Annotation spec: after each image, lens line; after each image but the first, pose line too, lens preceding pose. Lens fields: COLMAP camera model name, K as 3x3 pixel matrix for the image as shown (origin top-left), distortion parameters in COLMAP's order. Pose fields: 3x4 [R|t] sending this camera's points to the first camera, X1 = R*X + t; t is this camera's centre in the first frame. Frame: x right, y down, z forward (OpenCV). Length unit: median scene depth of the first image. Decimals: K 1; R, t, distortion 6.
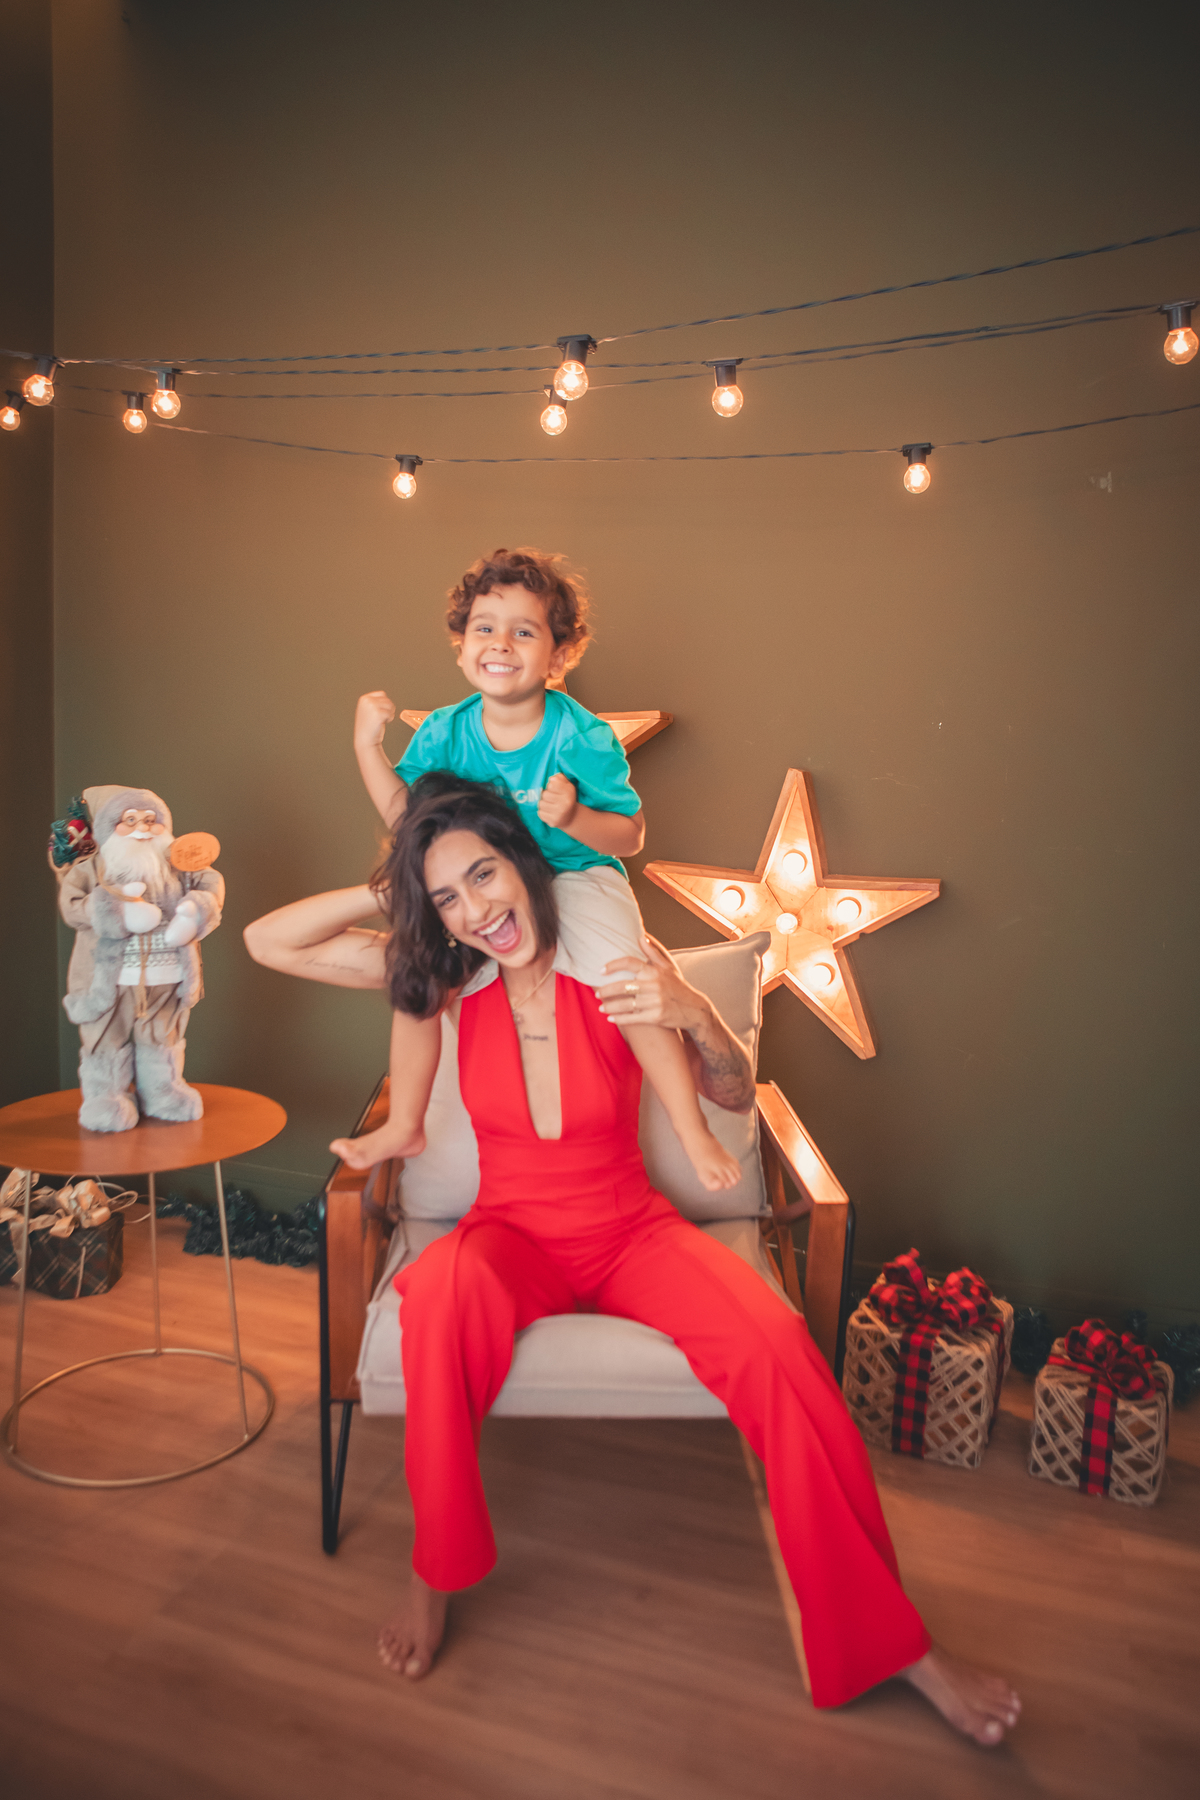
lens RADIAL K [[1274.5, 0, 615.0], [0, 1274.5, 905.9], [0, 0, 1]] dist [-0.068543, 0.010916]
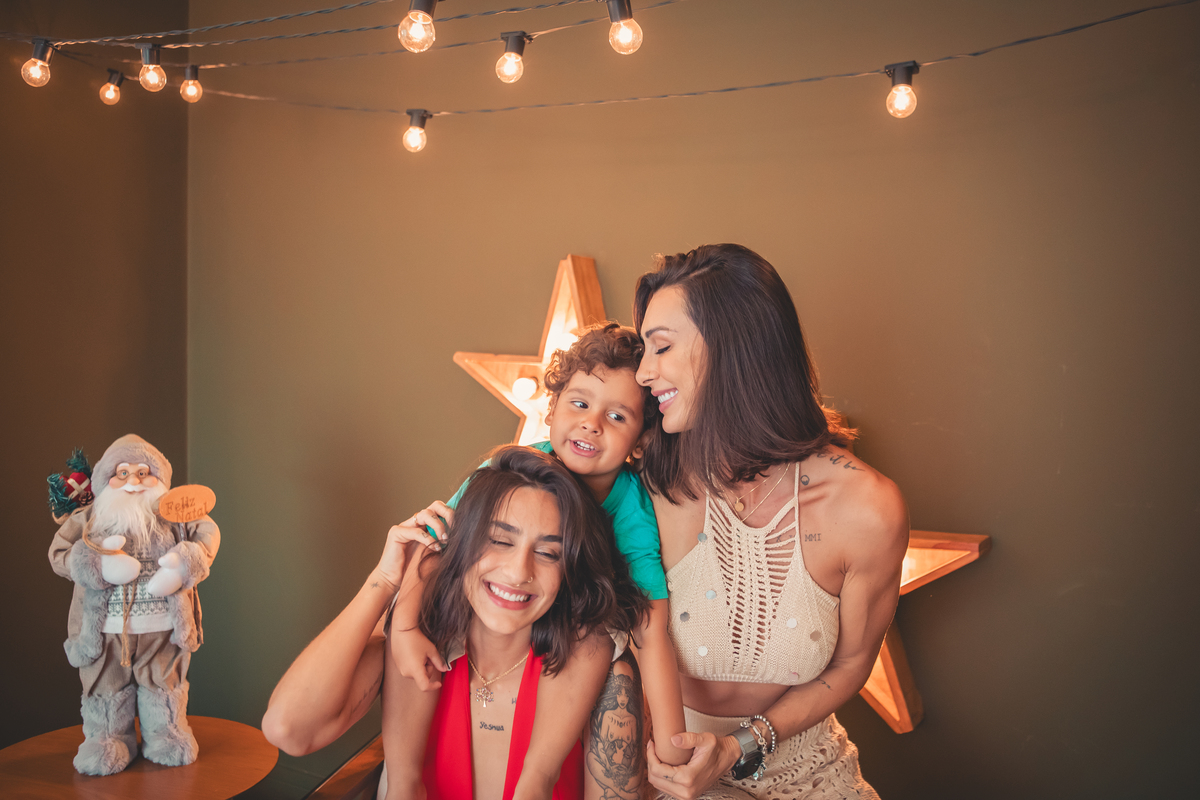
lens RADIAL K [[1154.5, 0, 601.9], [0, 1154.5, 412.8], [0, 0, 1]] dist [-0.021323, 0.000000]
pose [[0.970276, -0.001577, -0.241995, 0.227301], [-0.014867, 0.997702, -0.066110, -0.060410], [0.241543, 0.067742, 0.968023, 0.170038]]
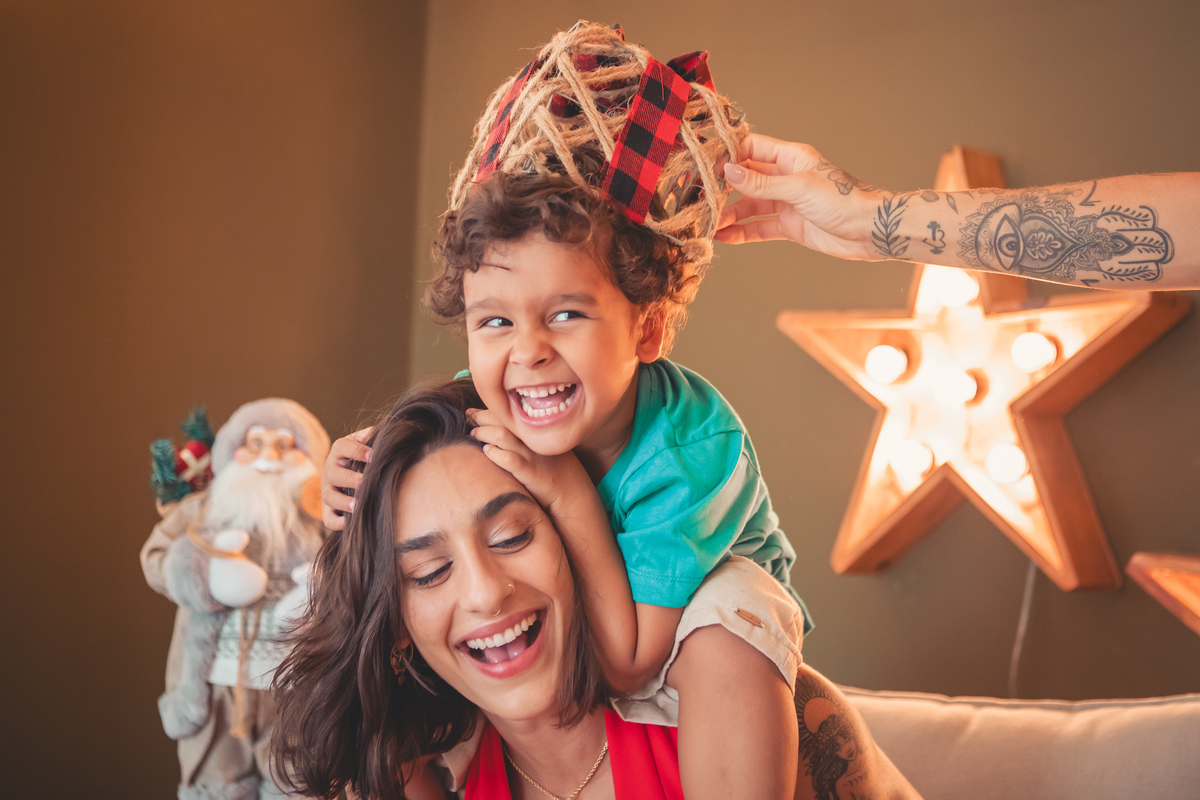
lens RADIAL K [[1643.4, 0, 614.2], [0, 1643.4, 361.6], [0, 0, 1]] dist [0.000352, 0.000000]
pose [[0.867672, -0.029334, -0.496271, 0.234424], [-0.069971, 0.981115, -0.180327, 0.036849], [0.492189, 0.191189, 0.849233, 0.316978]]
